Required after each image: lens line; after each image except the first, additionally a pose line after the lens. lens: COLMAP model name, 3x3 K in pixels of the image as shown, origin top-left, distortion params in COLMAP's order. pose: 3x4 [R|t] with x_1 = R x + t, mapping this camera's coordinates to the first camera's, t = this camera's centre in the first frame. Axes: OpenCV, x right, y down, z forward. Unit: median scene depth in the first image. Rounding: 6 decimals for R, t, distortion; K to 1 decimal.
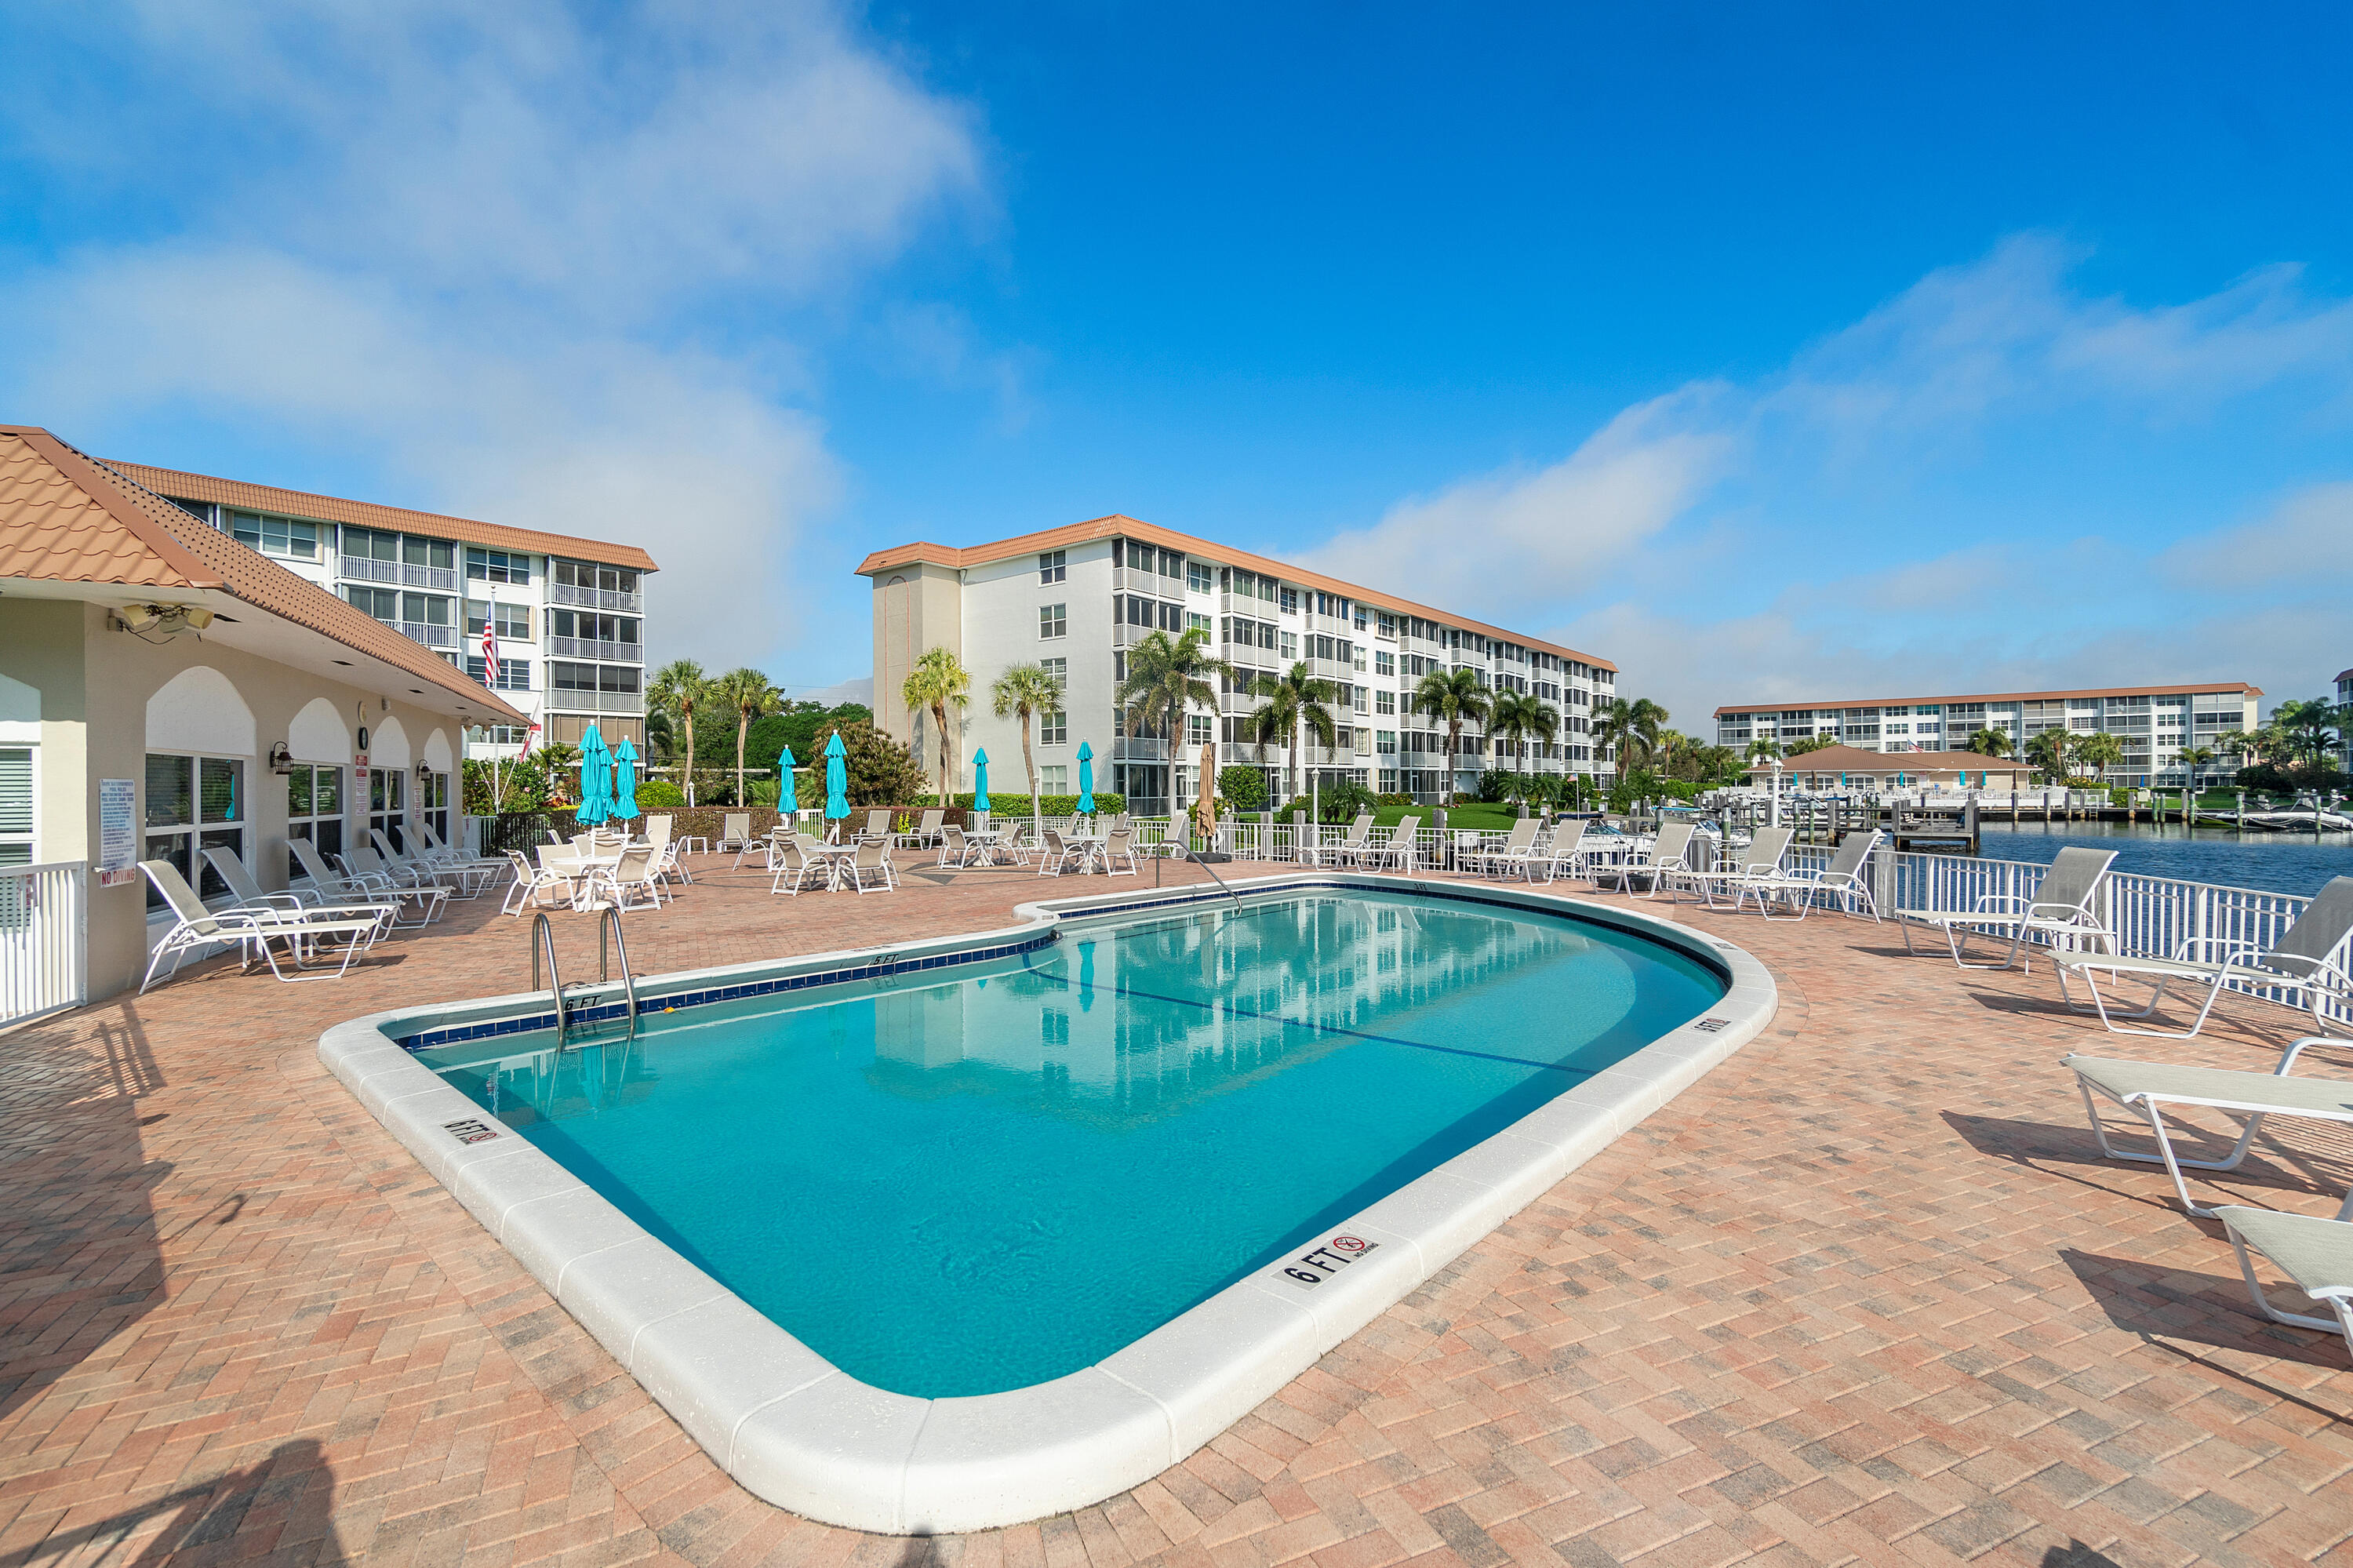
lens RADIAL K [[1020.7, 0, 1167.8], [0, 1020.7, 788.7], [0, 0, 1]] dist [-0.001119, 0.000637]
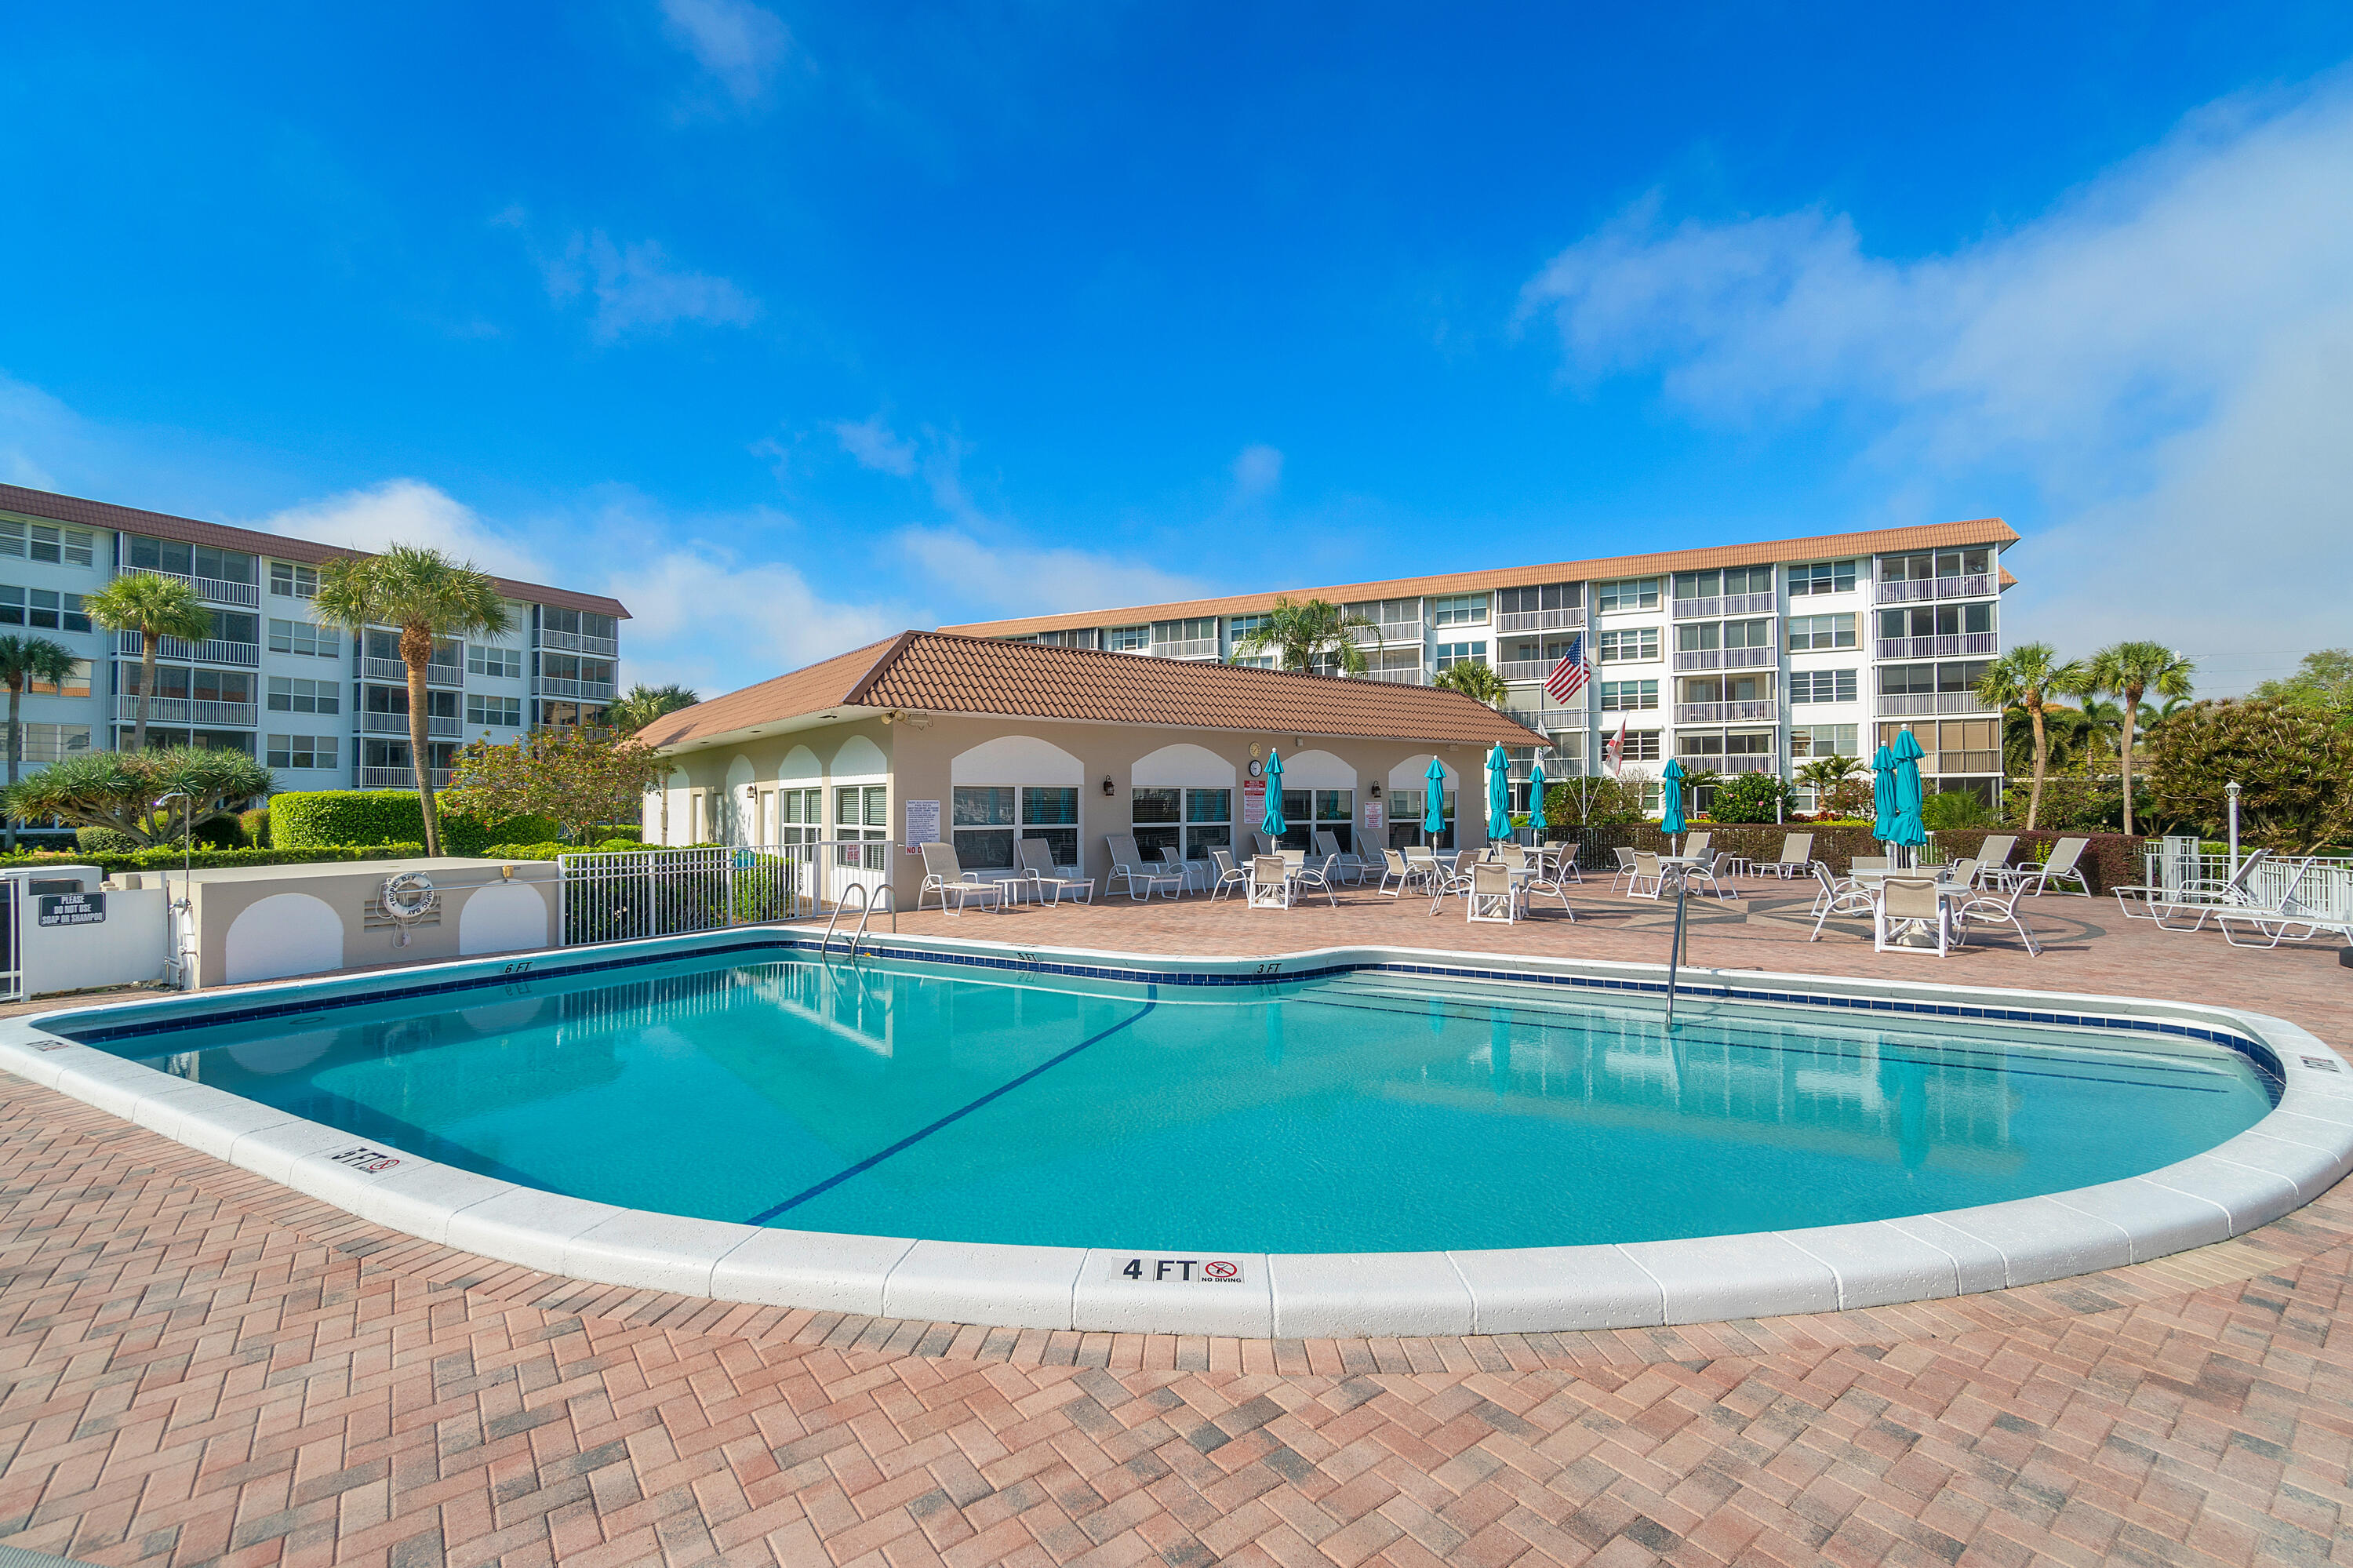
lens RADIAL K [[1020.7, 0, 1169.4], [0, 1020.7, 789.4], [0, 0, 1]] dist [-0.001119, 0.000637]
pose [[0.231359, -0.008056, -0.972835, 0.155362], [-0.002636, 0.999957, -0.008908, -0.002381], [0.972865, 0.004626, 0.231328, 0.154439]]
